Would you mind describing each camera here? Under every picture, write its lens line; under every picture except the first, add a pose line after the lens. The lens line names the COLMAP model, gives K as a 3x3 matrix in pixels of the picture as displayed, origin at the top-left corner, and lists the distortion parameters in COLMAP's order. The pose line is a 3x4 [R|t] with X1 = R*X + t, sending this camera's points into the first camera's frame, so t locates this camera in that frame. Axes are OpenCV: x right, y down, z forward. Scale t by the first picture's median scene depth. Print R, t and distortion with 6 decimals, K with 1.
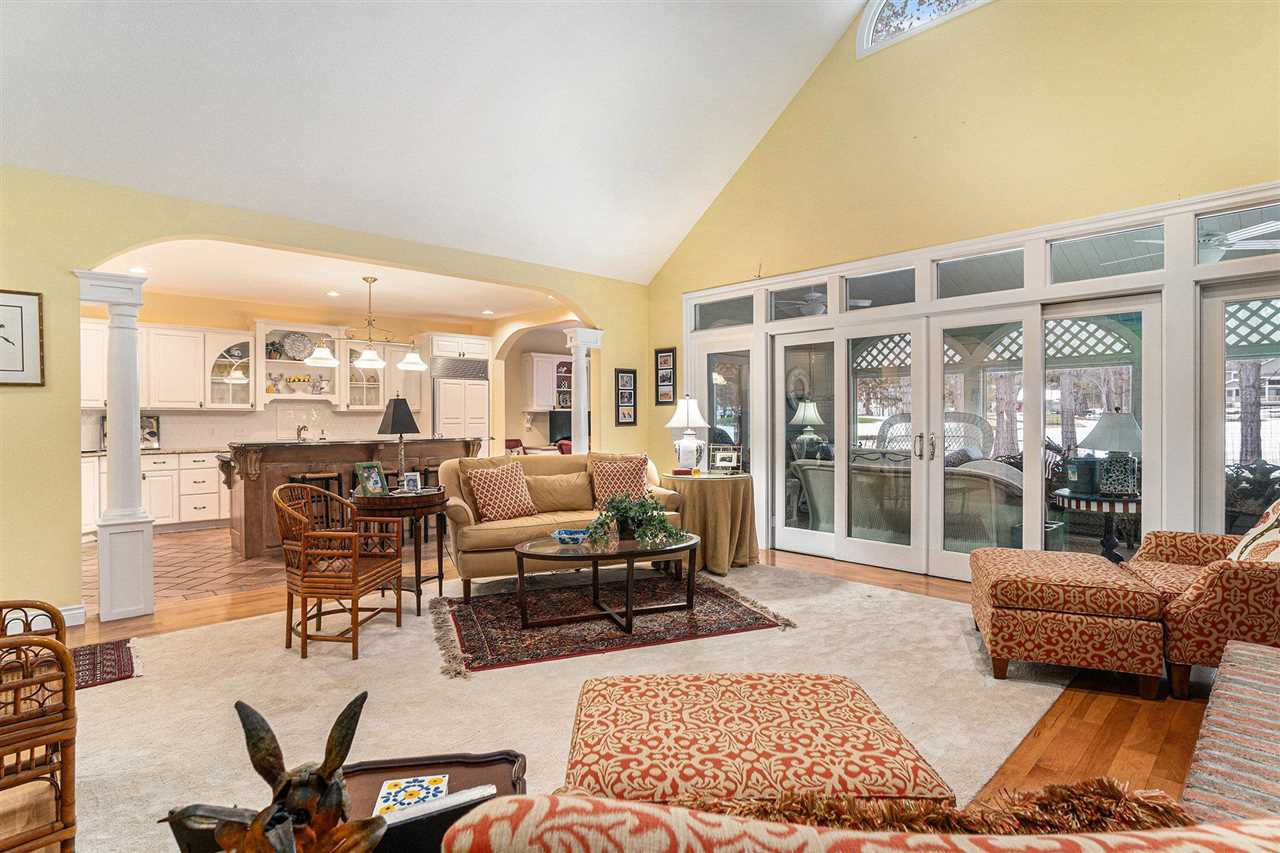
lens RADIAL K [[642.6, 0, 608.9], [0, 642.6, 425.5], [0, 0, 1]] dist [-0.069384, 0.029022]
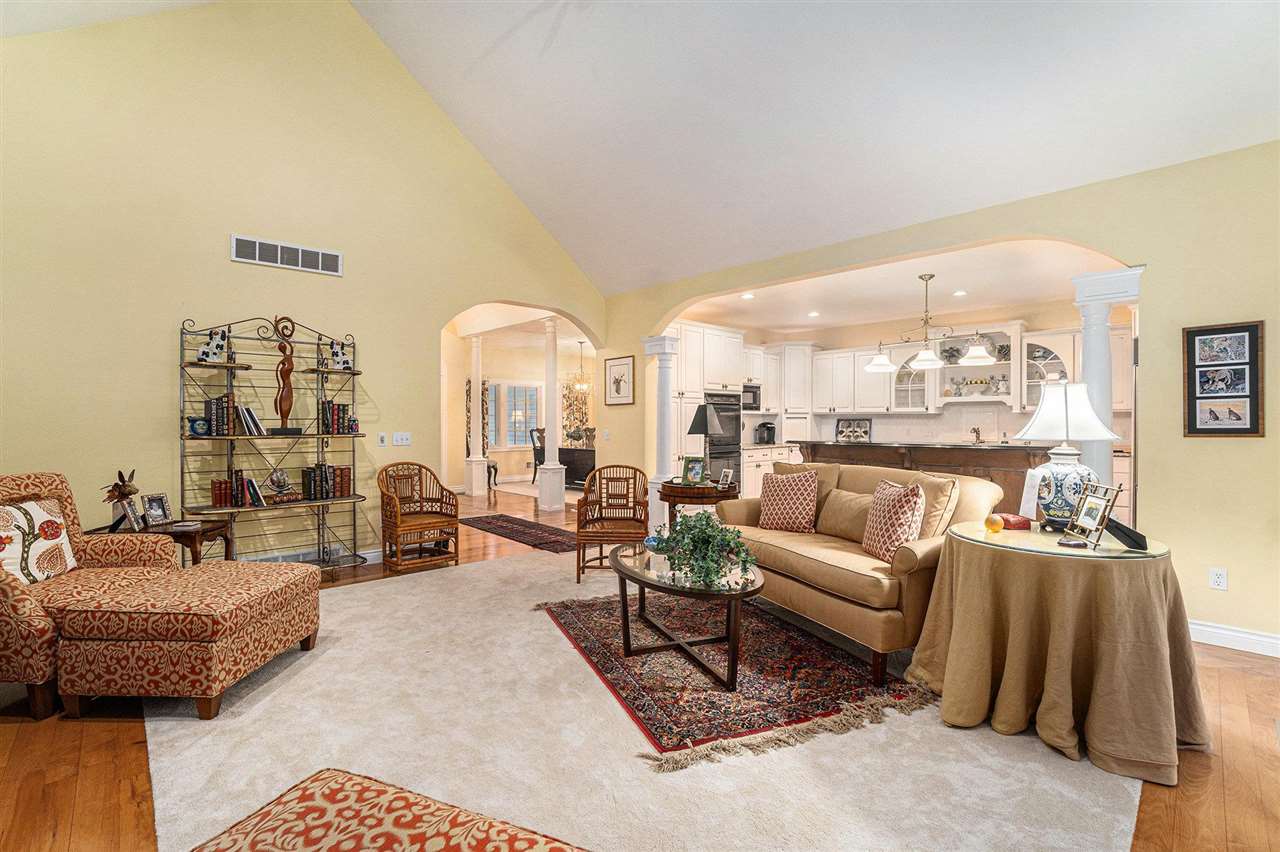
lens RADIAL K [[570.9, 0, 625.0], [0, 570.9, 423.6], [0, 0, 1]] dist [-0.069863, 0.024904]
pose [[0.011252, 0.005536, -0.999921, 0.471745], [-0.009219, 0.999943, 0.005433, -0.008258], [0.999894, 0.009158, 0.011303, 0.550460]]
